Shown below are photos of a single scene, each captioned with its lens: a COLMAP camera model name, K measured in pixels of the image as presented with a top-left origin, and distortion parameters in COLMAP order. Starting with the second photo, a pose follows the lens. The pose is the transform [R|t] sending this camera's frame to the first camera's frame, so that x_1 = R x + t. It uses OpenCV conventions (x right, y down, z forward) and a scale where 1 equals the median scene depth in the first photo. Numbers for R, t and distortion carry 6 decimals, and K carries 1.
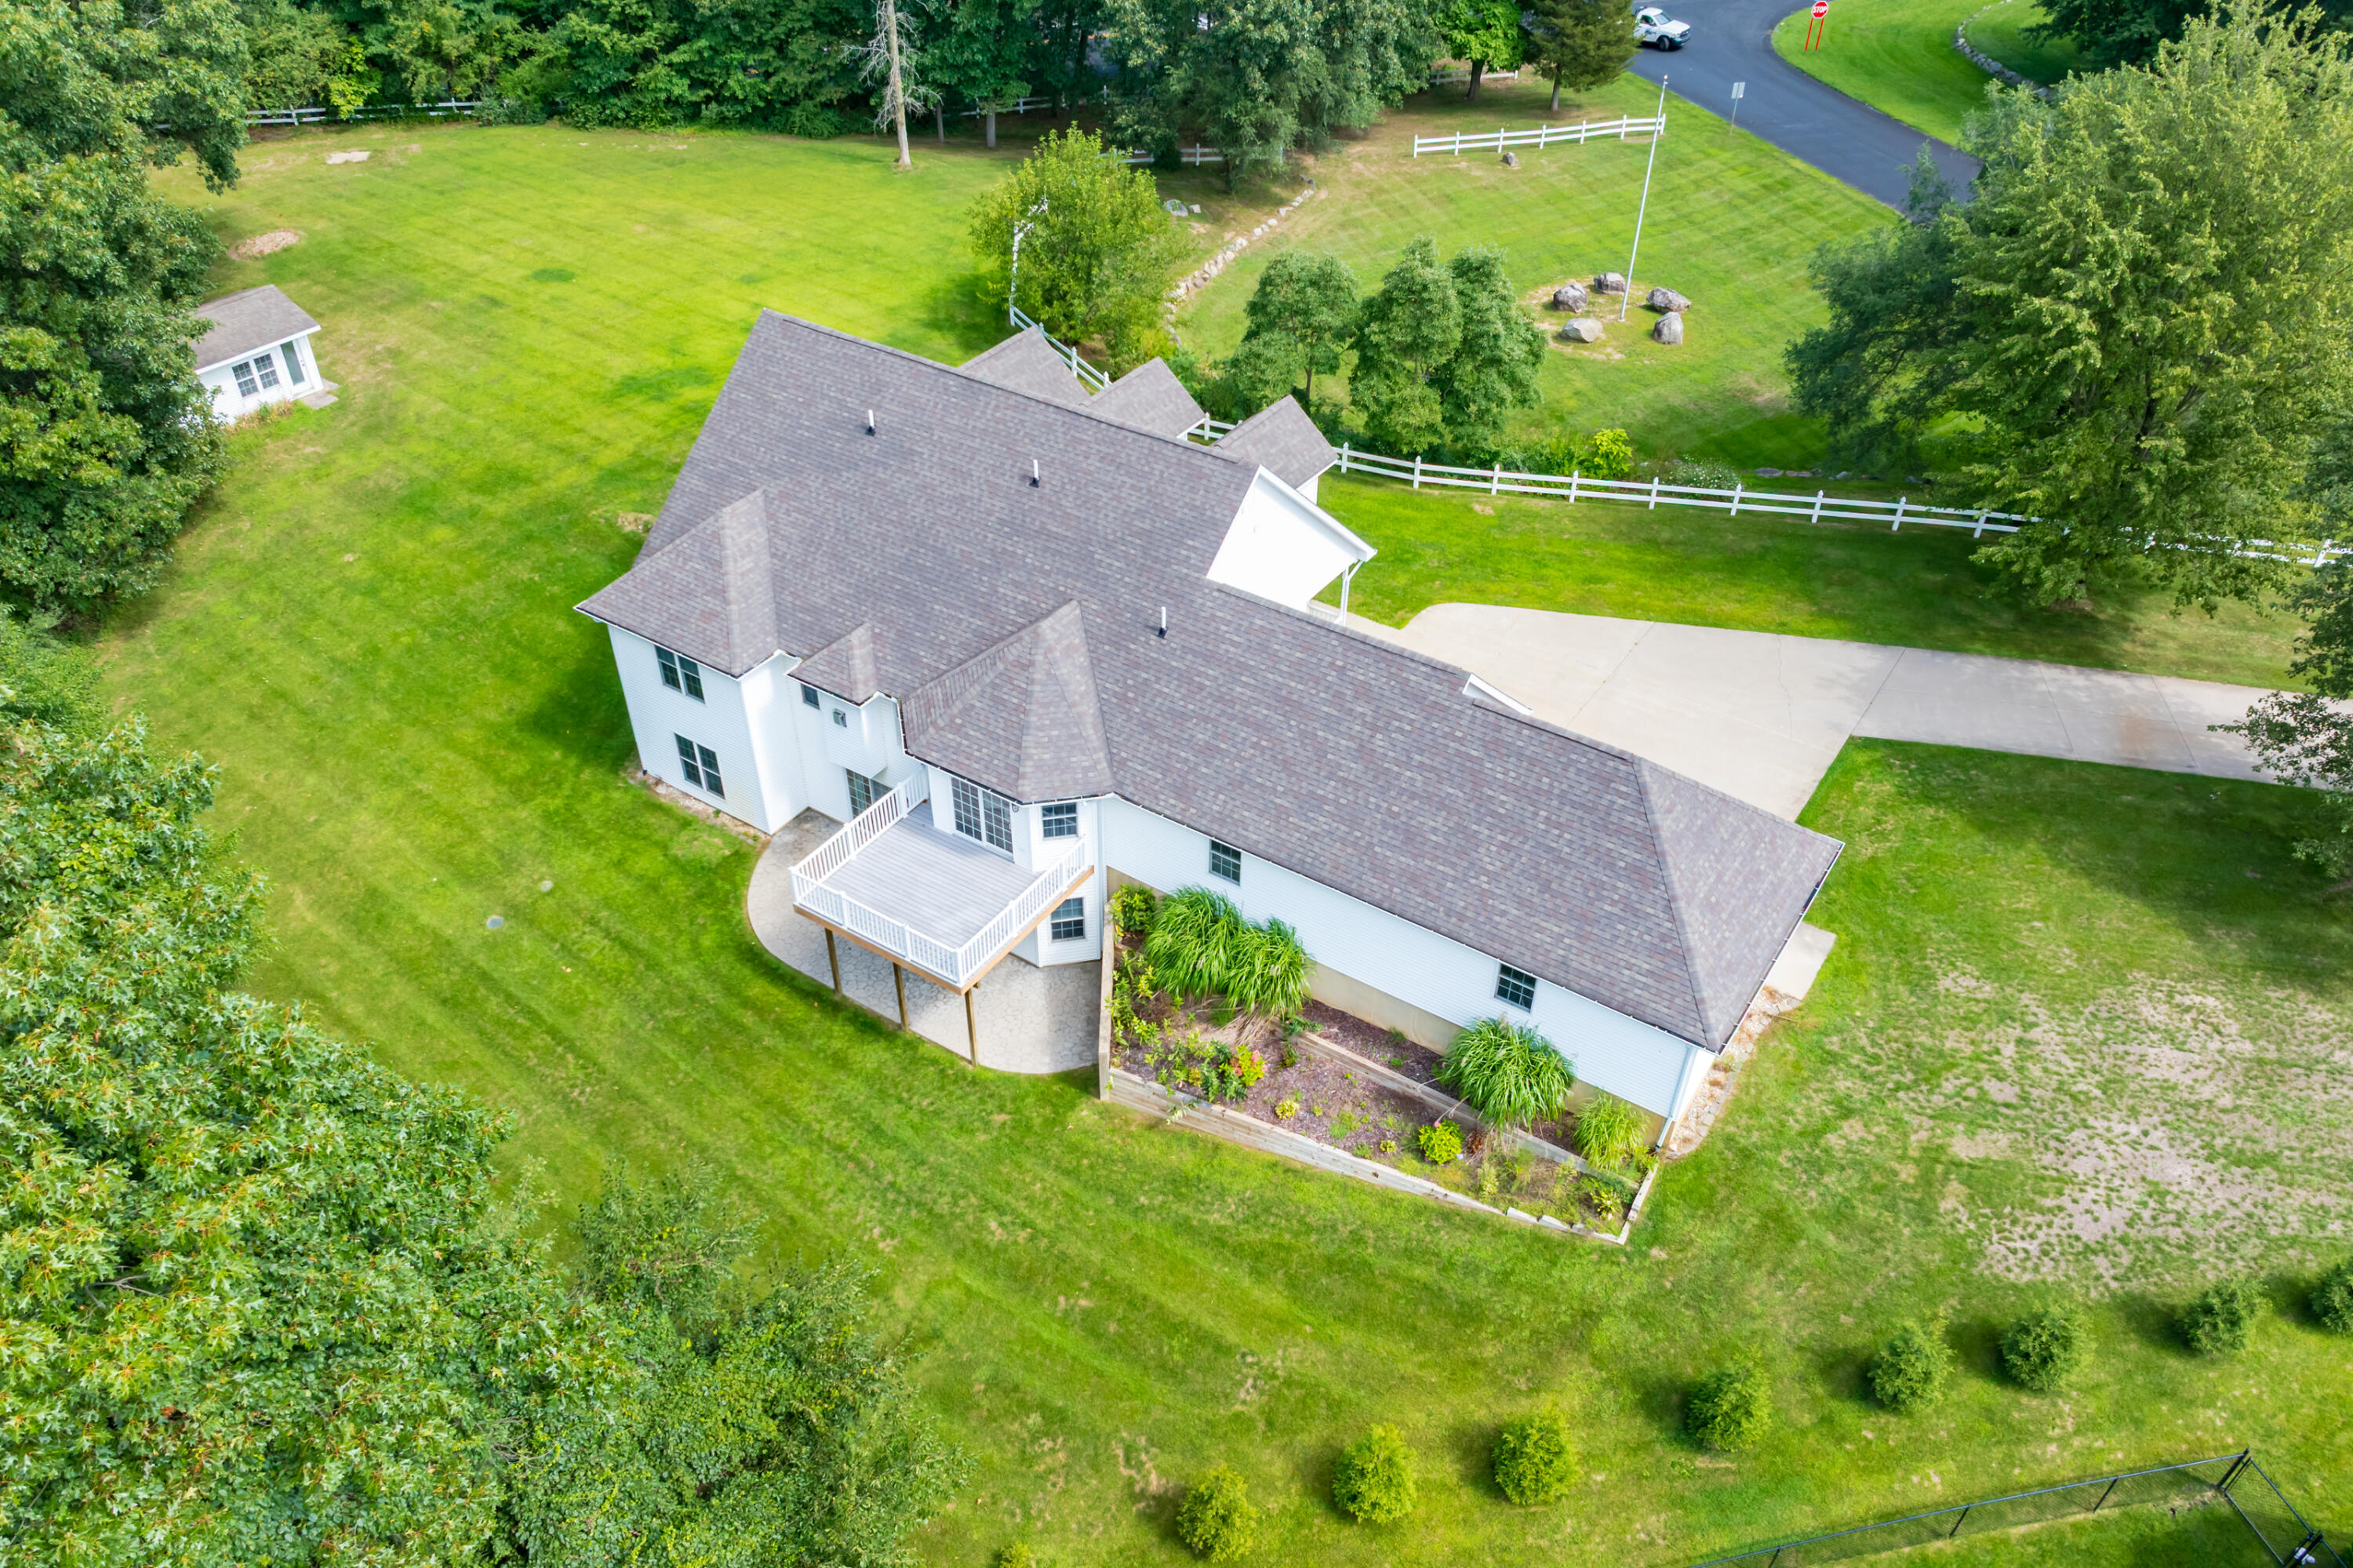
lens RADIAL K [[1714.0, 0, 1179.8], [0, 1714.0, 879.5], [0, 0, 1]] dist [-0.040754, -0.000841]
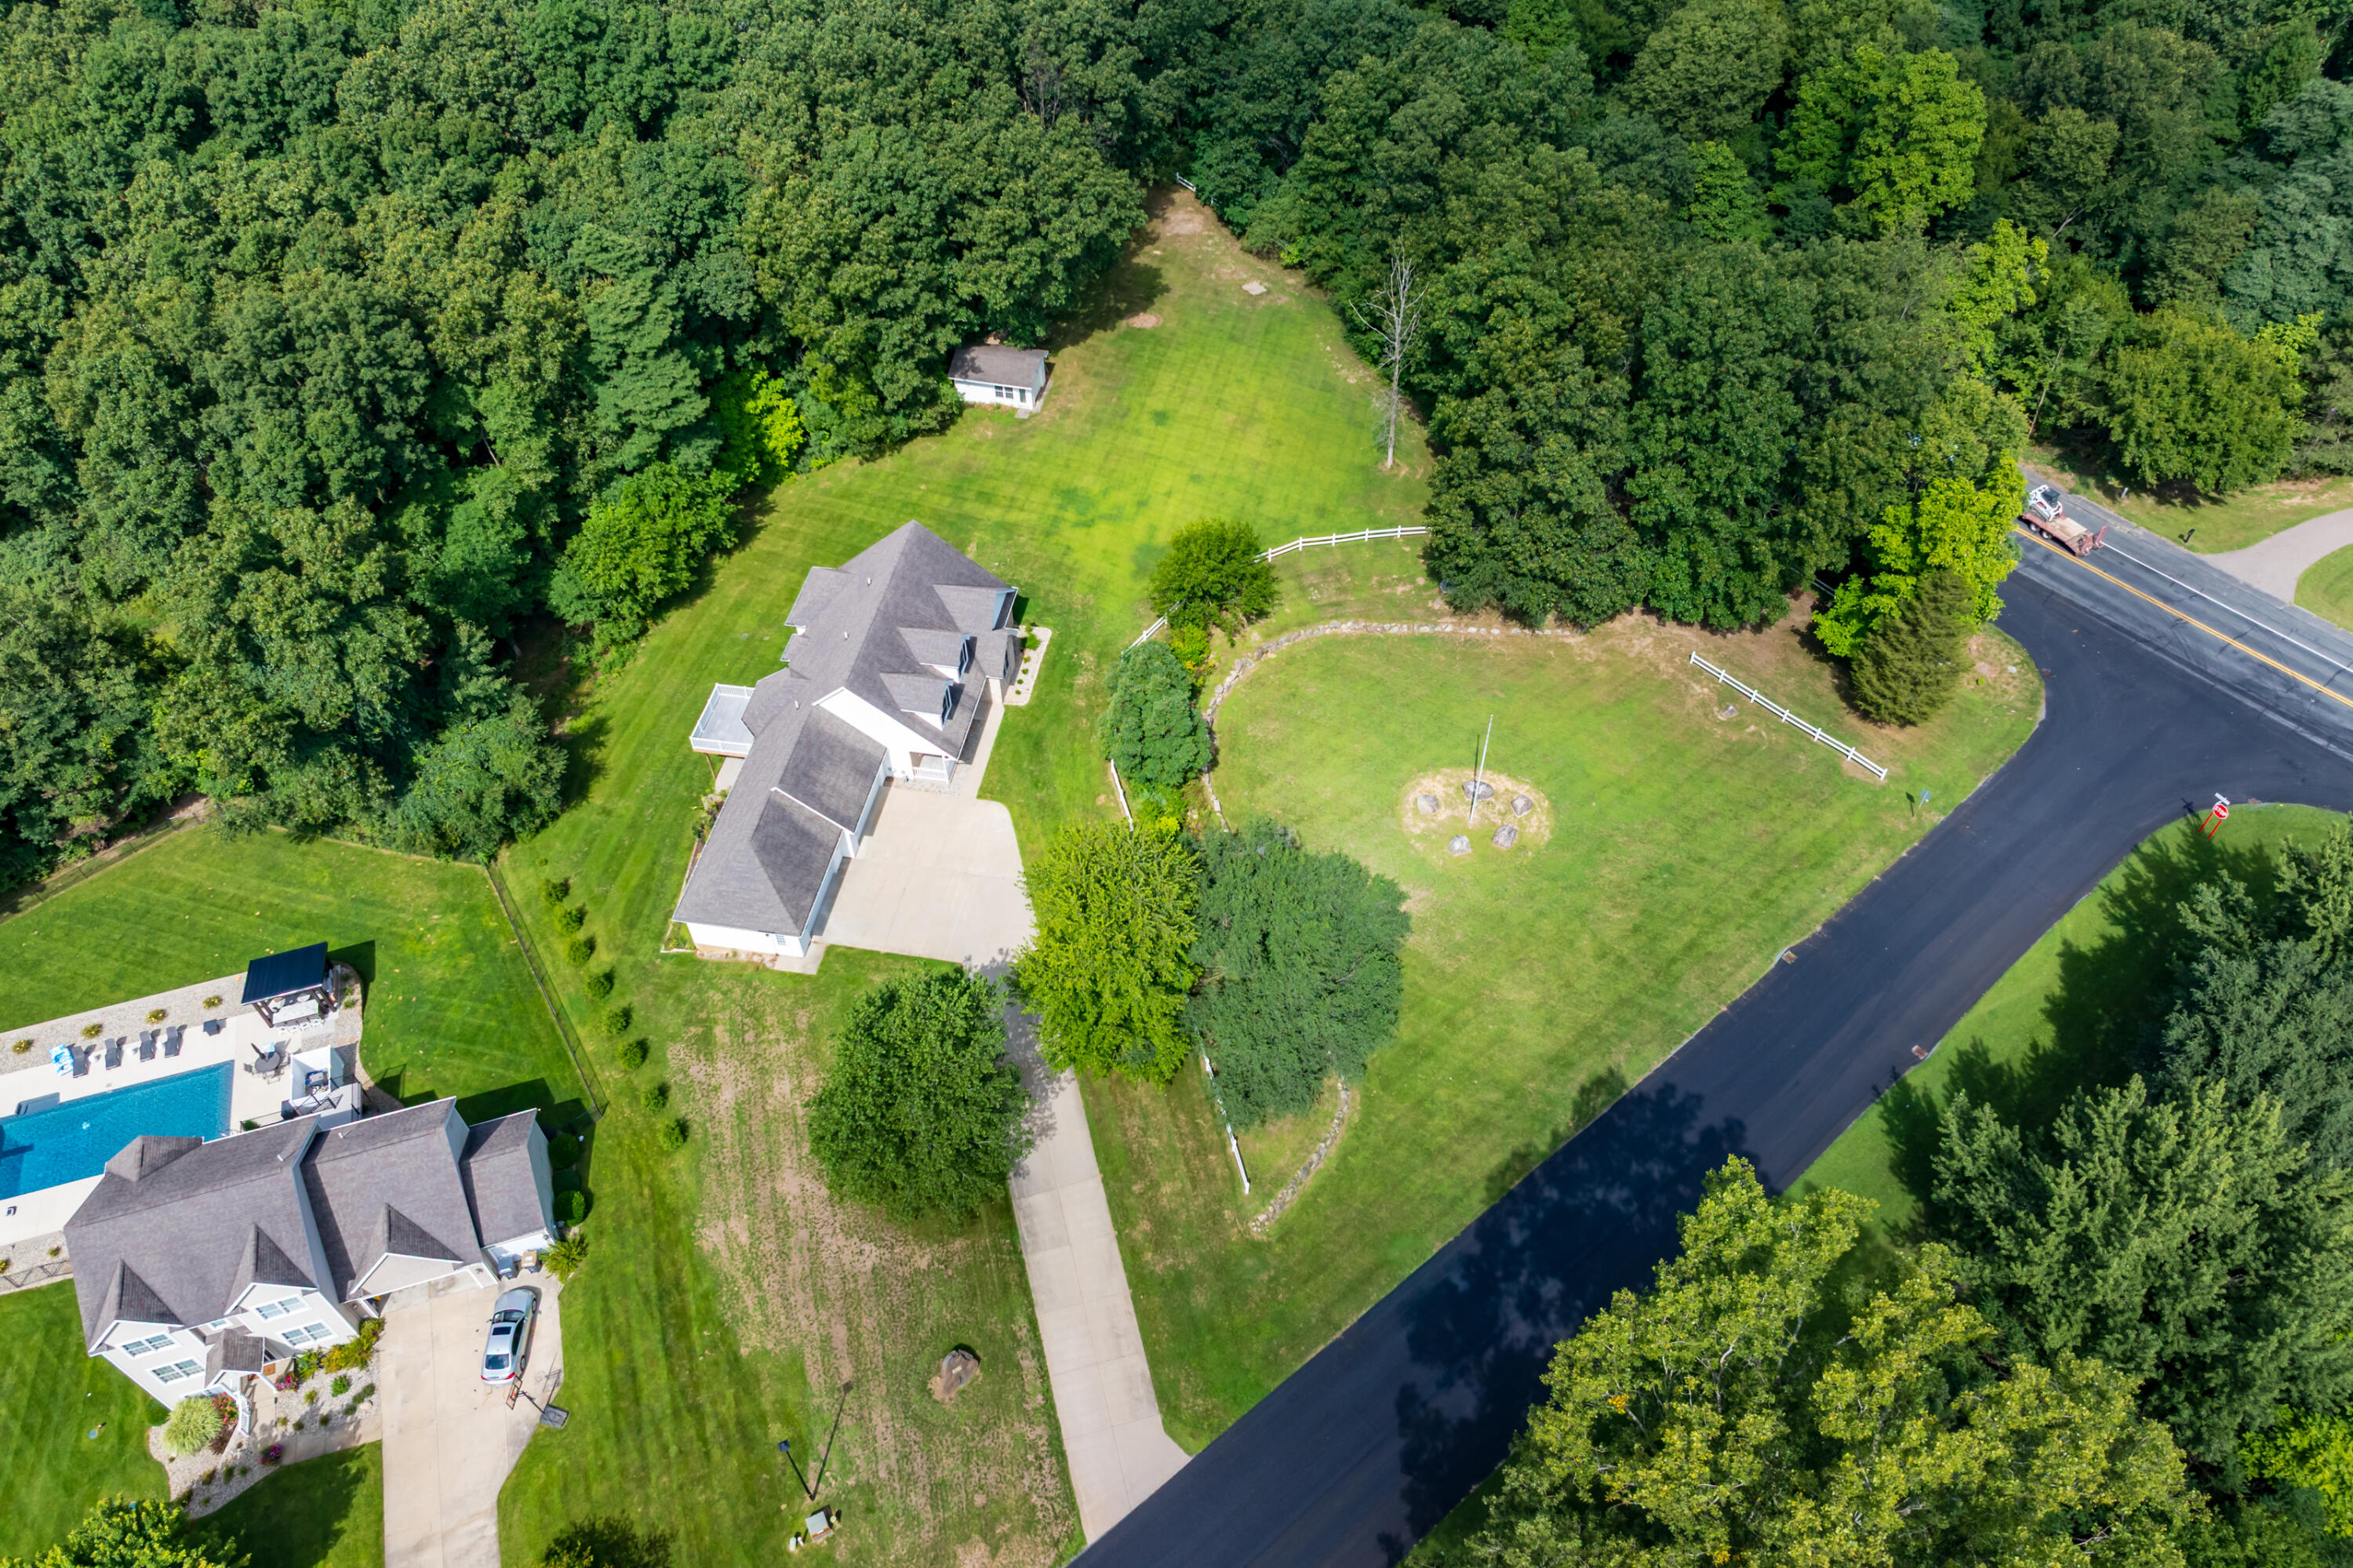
lens RADIAL K [[1626.0, 0, 1176.5], [0, 1626.0, 784.0], [0, 0, 1]] dist [-0.028545, 0.001387]
pose [[0.409647, 0.675826, -0.612738, 1.868266], [-0.586474, 0.709586, 0.390558, -1.402900], [0.698740, 0.199364, 0.687034, -0.314356]]
